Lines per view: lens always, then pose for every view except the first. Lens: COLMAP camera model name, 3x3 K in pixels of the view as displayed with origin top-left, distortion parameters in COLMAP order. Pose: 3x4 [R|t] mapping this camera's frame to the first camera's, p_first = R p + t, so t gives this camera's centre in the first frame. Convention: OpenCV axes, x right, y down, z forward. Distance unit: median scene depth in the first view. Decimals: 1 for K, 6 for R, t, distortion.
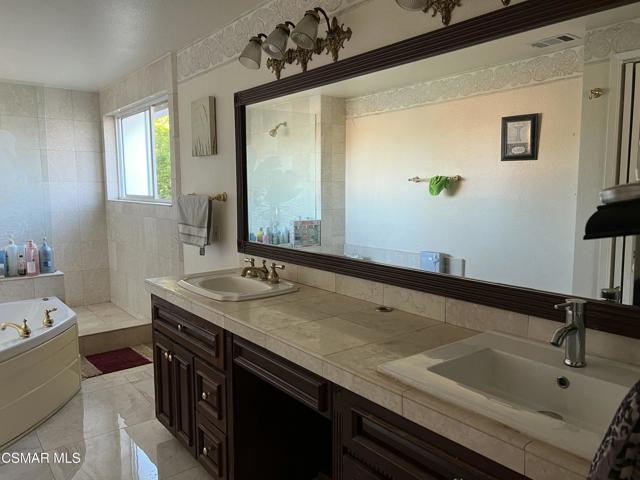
lens RADIAL K [[477.2, 0, 323.9], [0, 477.2, 238.0], [0, 0, 1]] dist [0.083984, -0.101890]
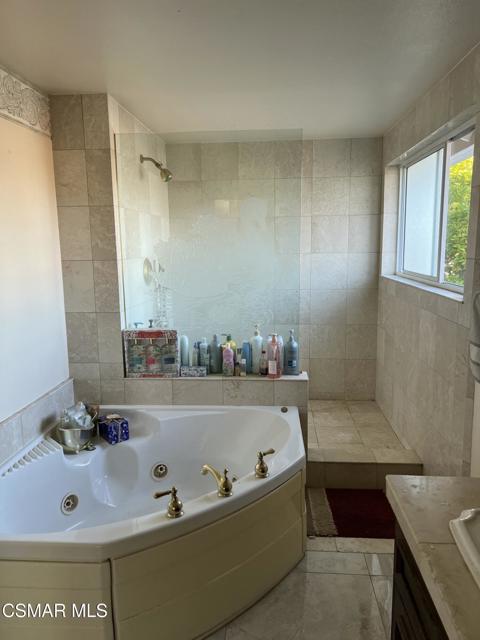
lens RADIAL K [[477.2, 0, 244.4], [0, 477.2, 318.8], [0, 0, 1]] dist [0.083984, -0.101890]
pose [[0.738015, 0.100227, -0.667299, -0.128325], [-0.064115, 0.994849, 0.078515, -0.087719], [0.671732, -0.015161, 0.740640, 0.423006]]
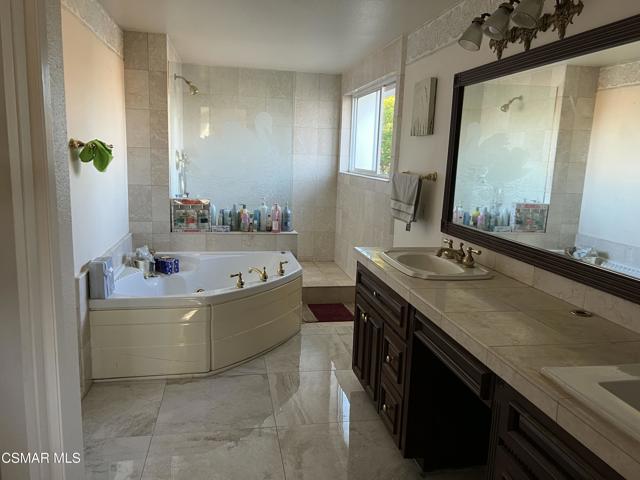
lens RADIAL K [[477.2, 0, 323.9], [0, 477.2, 238.0], [0, 0, 1]] dist [0.083984, -0.101890]
pose [[0.889602, 0.114054, -0.442267, 0.049263], [-0.089125, 0.993053, 0.076821, -0.012957], [0.447956, -0.028924, 0.893587, -0.028271]]
